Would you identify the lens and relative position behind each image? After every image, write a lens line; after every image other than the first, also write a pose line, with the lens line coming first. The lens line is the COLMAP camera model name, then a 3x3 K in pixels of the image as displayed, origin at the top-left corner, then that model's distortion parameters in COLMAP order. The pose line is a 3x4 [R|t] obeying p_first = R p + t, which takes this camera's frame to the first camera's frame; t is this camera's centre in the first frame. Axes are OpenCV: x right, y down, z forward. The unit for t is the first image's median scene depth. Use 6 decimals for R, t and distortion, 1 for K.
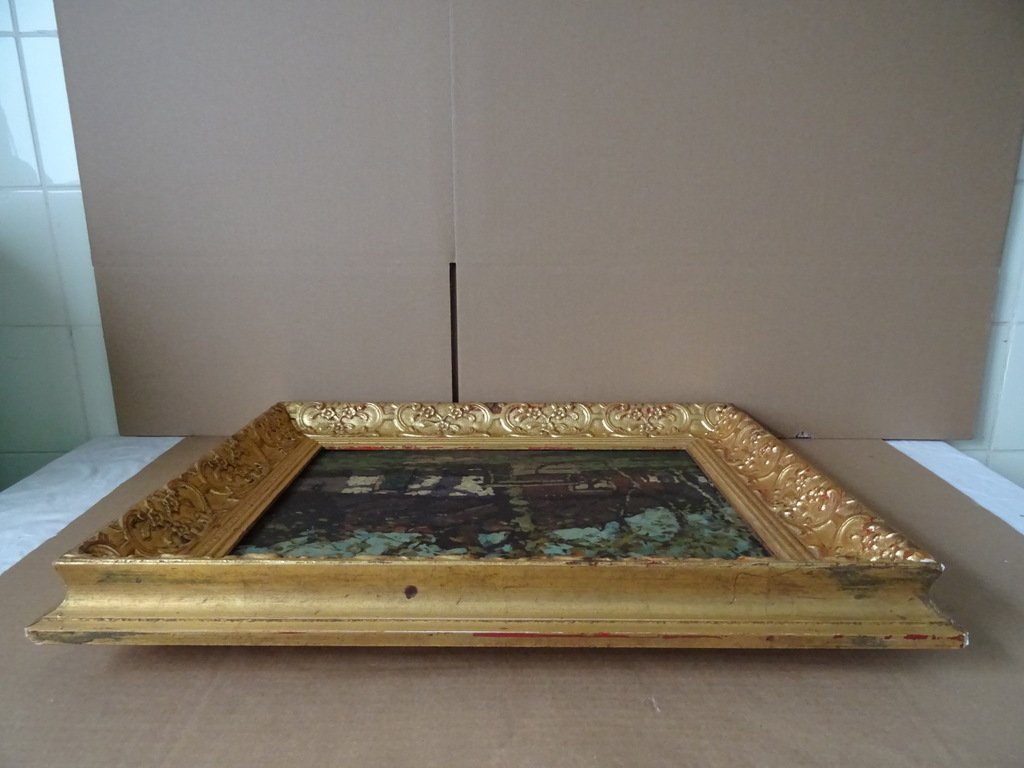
lens RADIAL K [[729.7, 0, 515.6], [0, 729.7, 391.6], [0, 0, 1]] dist [-0.010807, 0.004629]
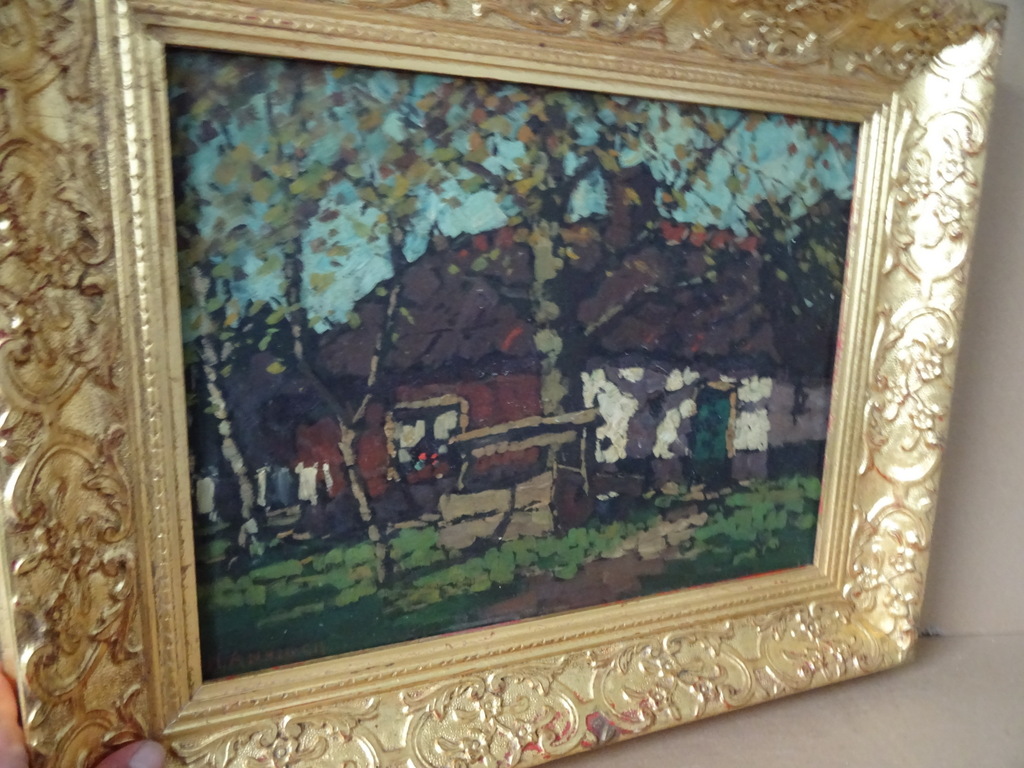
lens RADIAL K [[729.7, 0, 504.3], [0, 729.7, 381.3], [0, 0, 1]] dist [-0.010807, 0.004629]
pose [[-0.922016, 0.042908, -0.384767, 0.292375], [-0.371742, -0.375729, 0.848902, -0.392947], [-0.108144, 0.925736, 0.362379, 0.836067]]
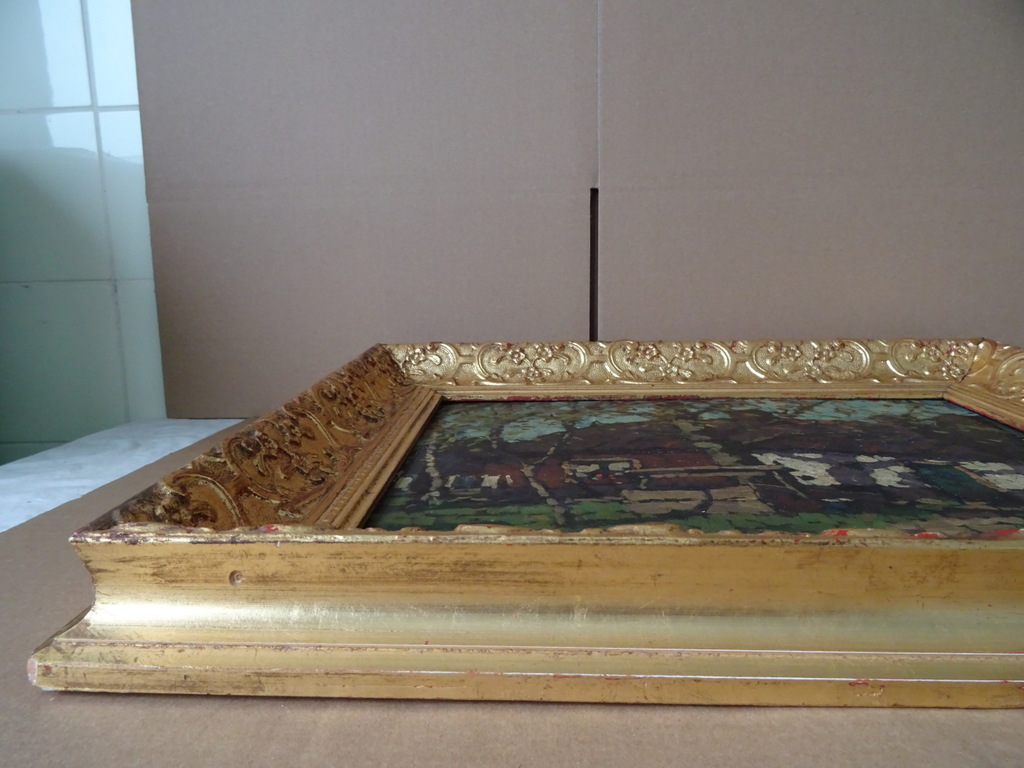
lens RADIAL K [[729.7, 0, 506.9], [0, 729.7, 376.0], [0, 0, 1]] dist [-0.010807, 0.004629]
pose [[-0.998308, -0.002877, 0.058079, 0.164226], [0.019800, 0.922280, 0.386014, -0.195276], [-0.054676, 0.386511, -0.920663, 1.695706]]
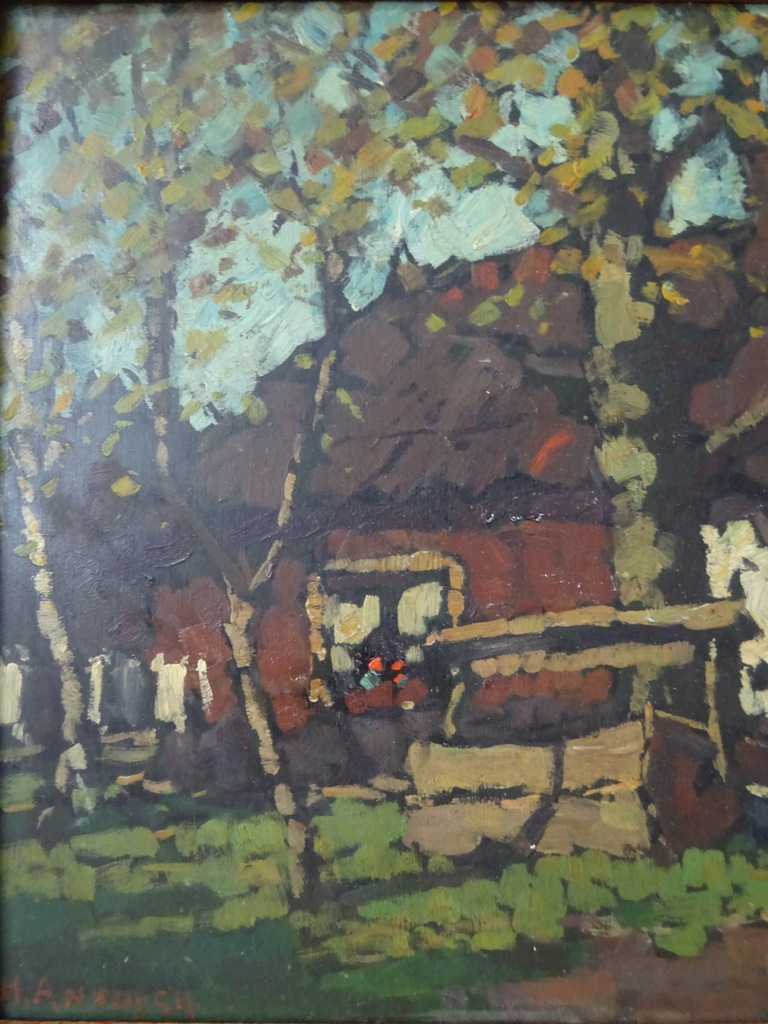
lens RADIAL K [[729.7, 0, 529.9], [0, 729.7, 552.1], [0, 0, 1]] dist [-0.010807, 0.004629]
pose [[-0.999834, -0.017166, -0.006080, 0.051058], [-0.002218, -0.216566, 0.976265, -0.181596], [-0.018076, 0.976117, 0.216492, 1.003349]]
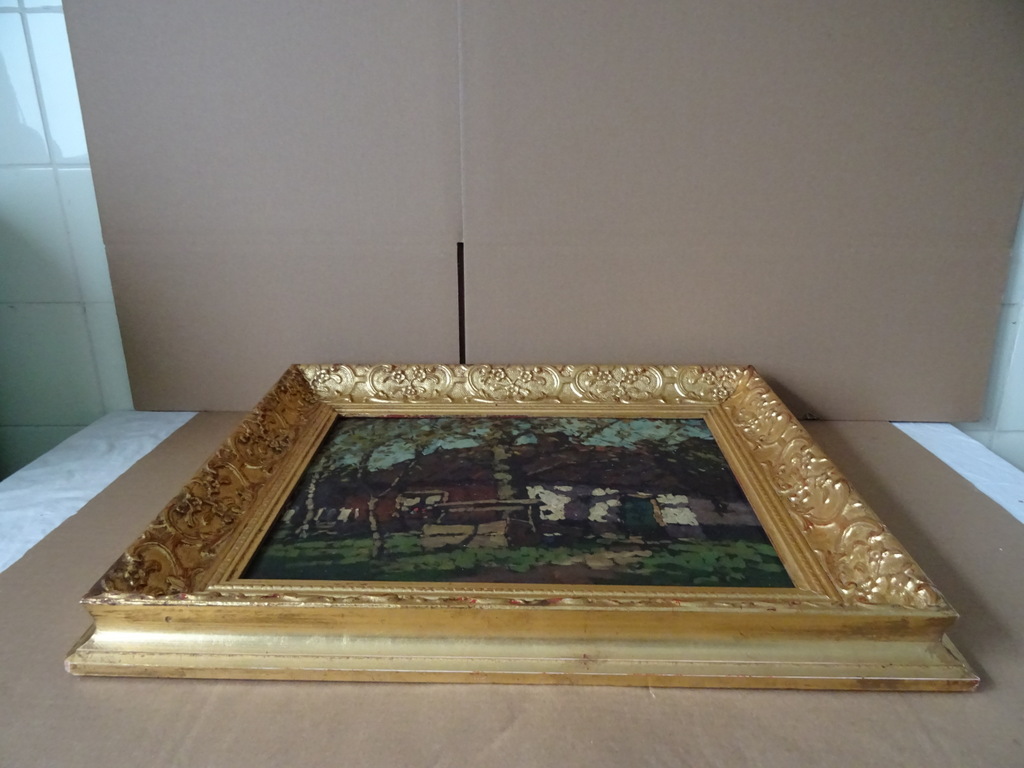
lens RADIAL K [[729.7, 0, 506.7], [0, 729.7, 374.9], [0, 0, 1]] dist [-0.010807, 0.004629]
pose [[-0.999360, -0.013013, 0.033306, -0.035346], [0.007036, 0.841654, 0.539971, -0.556682], [-0.035059, 0.539860, -0.841024, 1.866523]]
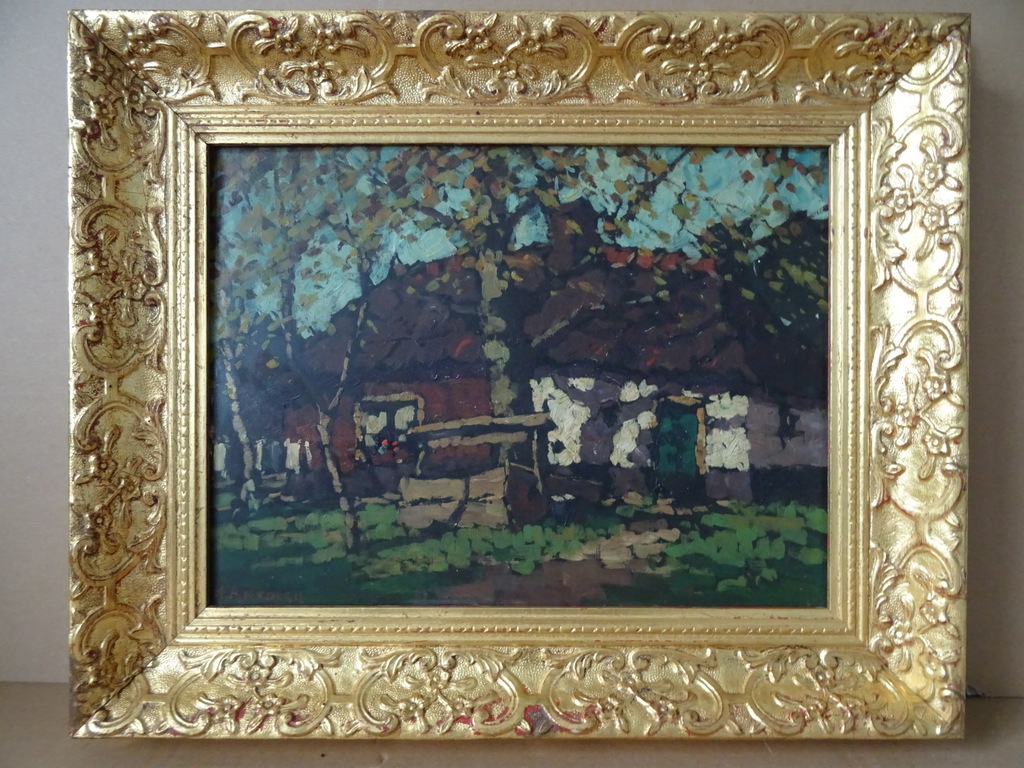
lens RADIAL K [[729.7, 0, 504.7], [0, 729.7, 380.0], [0, 0, 1]] dist [-0.010807, 0.004629]
pose [[-0.999934, -0.010463, -0.004680, -0.000525], [-0.002412, -0.207083, 0.978320, -0.590255], [-0.011205, 0.978267, 0.207044, 0.906966]]
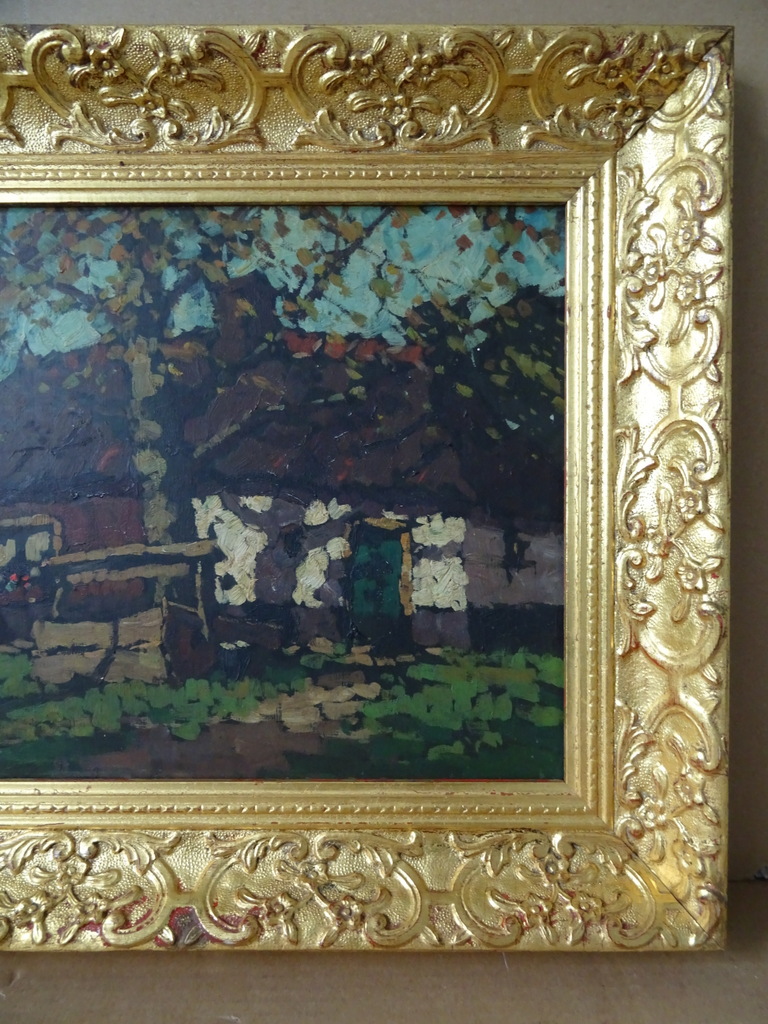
lens RADIAL K [[729.7, 0, 368.7], [0, 729.7, 513.4], [0, 0, 1]] dist [-0.010807, 0.004629]
pose [[-0.999975, -0.006923, -0.001082, -0.176880], [0.000454, -0.218019, 0.975944, -0.445028], [-0.006993, 0.975920, 0.218017, 0.941816]]
